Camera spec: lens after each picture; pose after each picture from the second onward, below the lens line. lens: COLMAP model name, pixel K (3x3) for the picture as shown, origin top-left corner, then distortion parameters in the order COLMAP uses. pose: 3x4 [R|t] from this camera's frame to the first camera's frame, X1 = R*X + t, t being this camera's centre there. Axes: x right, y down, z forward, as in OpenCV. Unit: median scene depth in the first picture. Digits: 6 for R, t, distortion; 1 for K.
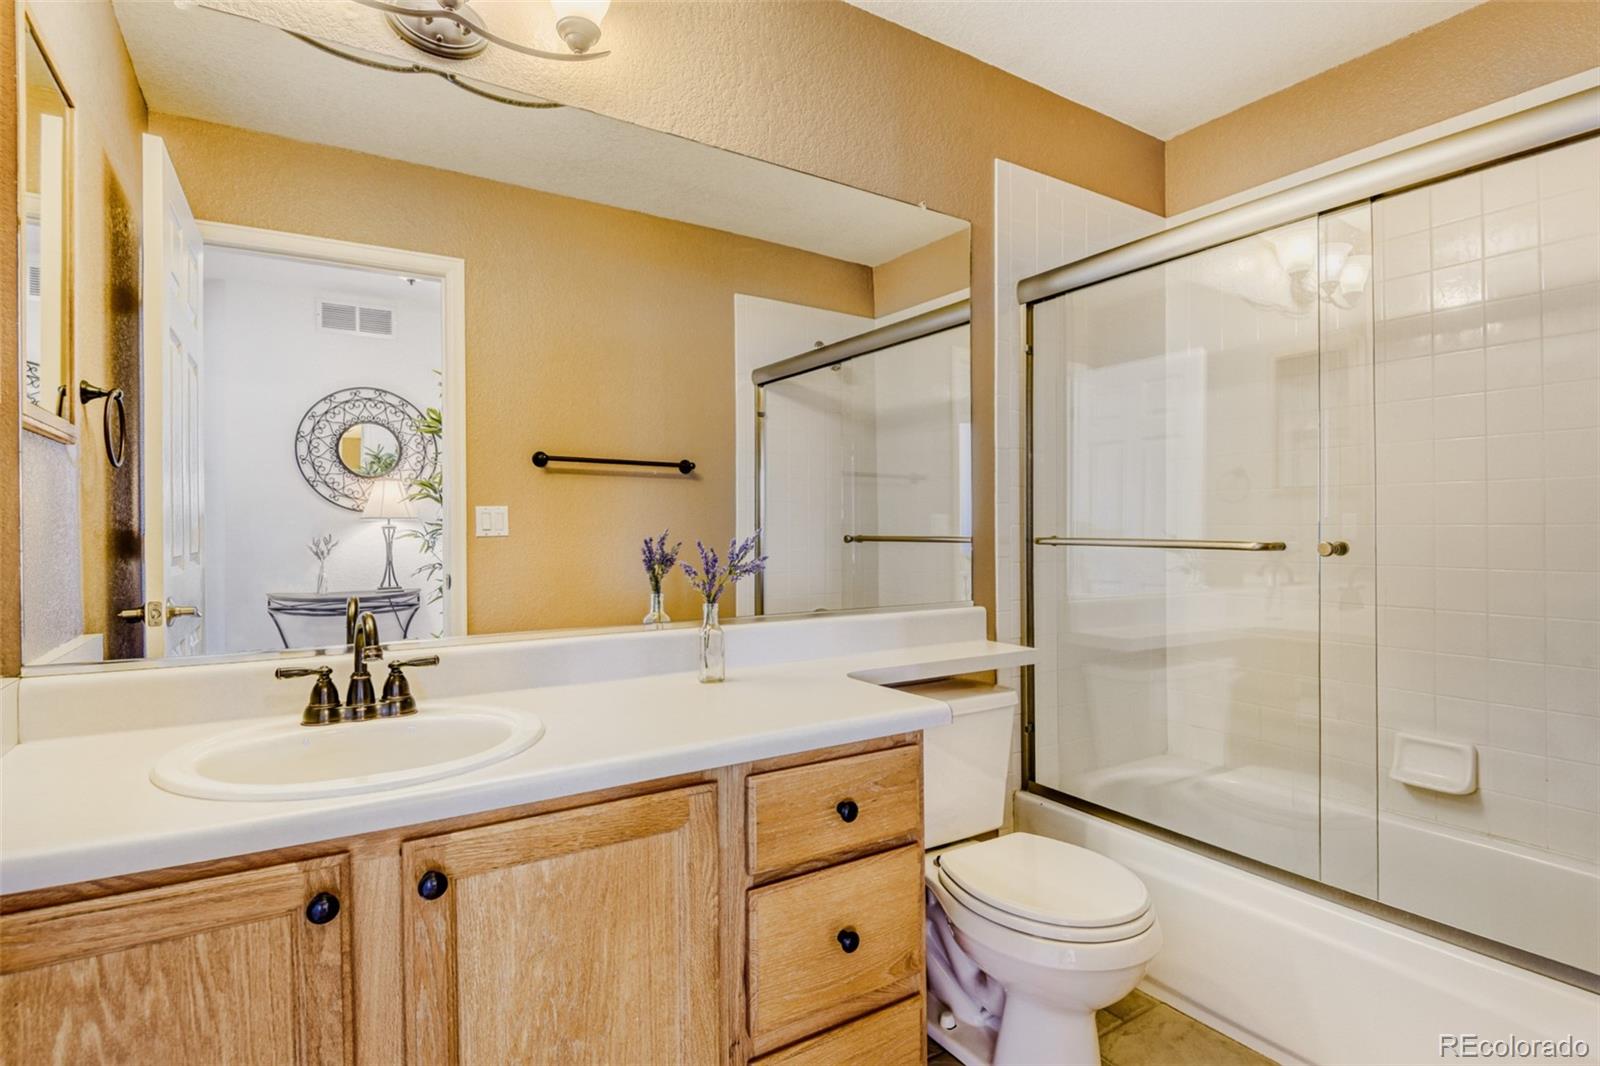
lens RADIAL K [[795.7, 0, 803.0], [0, 795.7, 531.2], [0, 0, 1]] dist [0.006094, -0.002920]
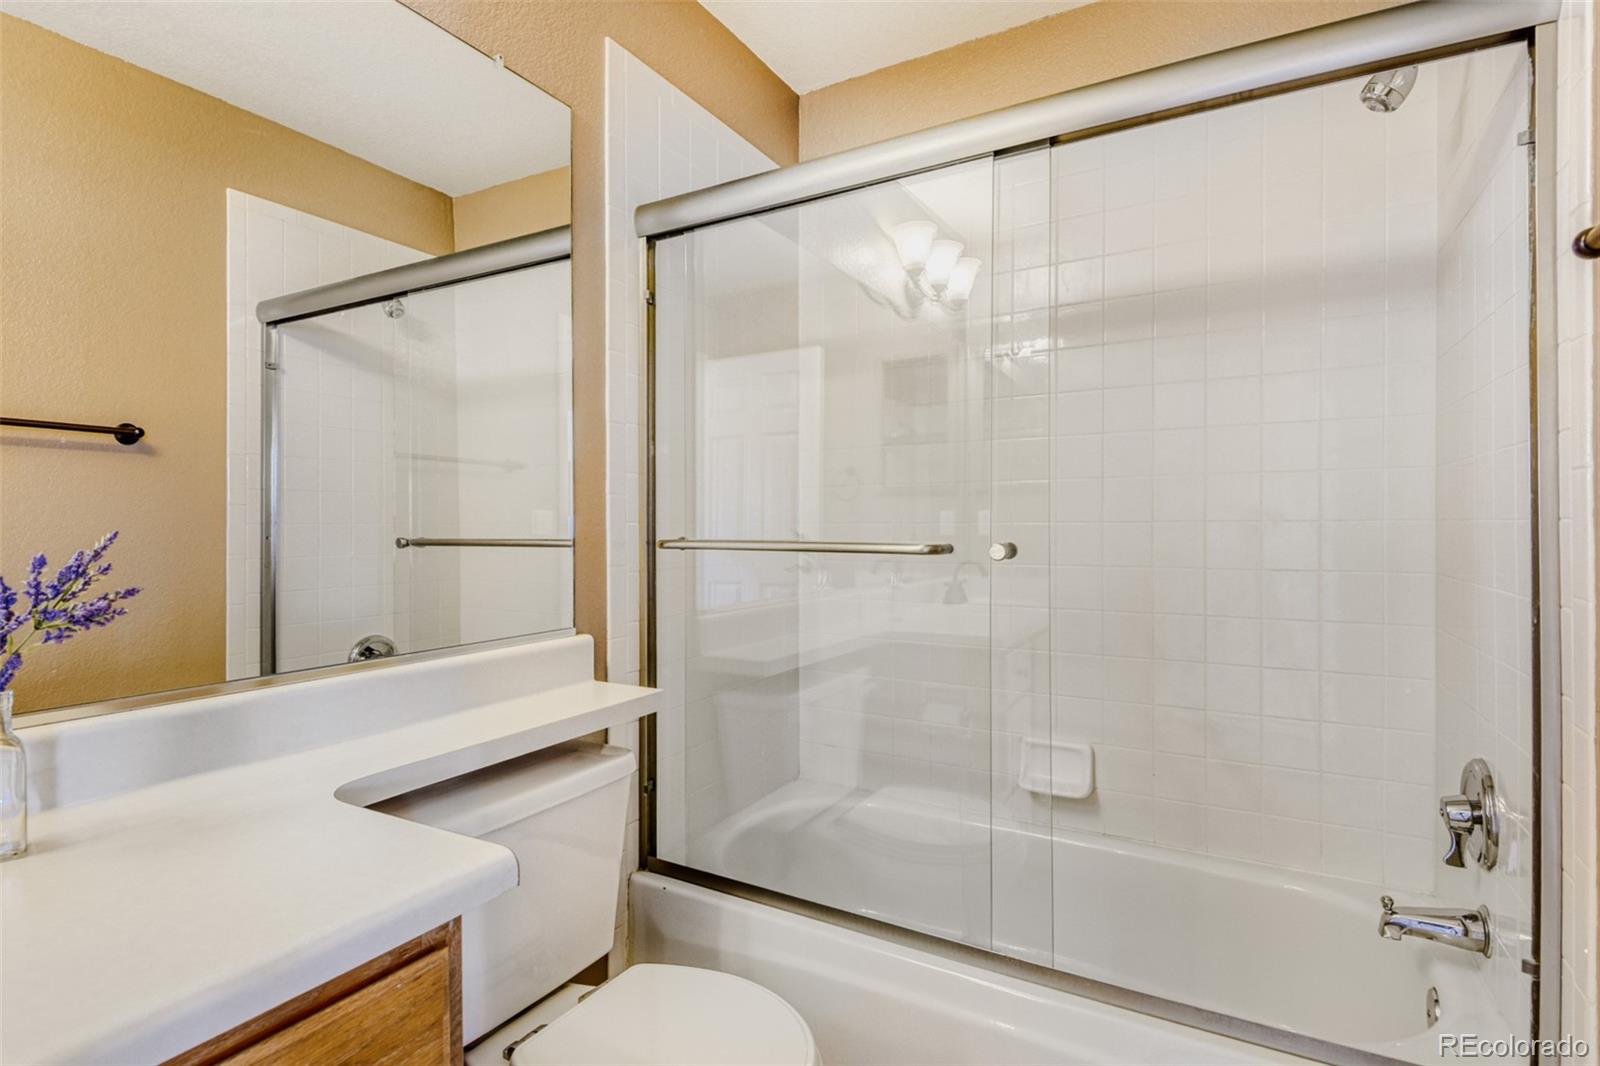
lens RADIAL K [[795.7, 0, 826.8], [0, 795.7, 509.1], [0, 0, 1]] dist [0.006094, -0.002920]
pose [[0.876497, 0.008301, 0.481337, 0.060386], [0.003812, 0.999700, -0.024183, -0.002479], [-0.481393, 0.023031, 0.876202, 0.232897]]
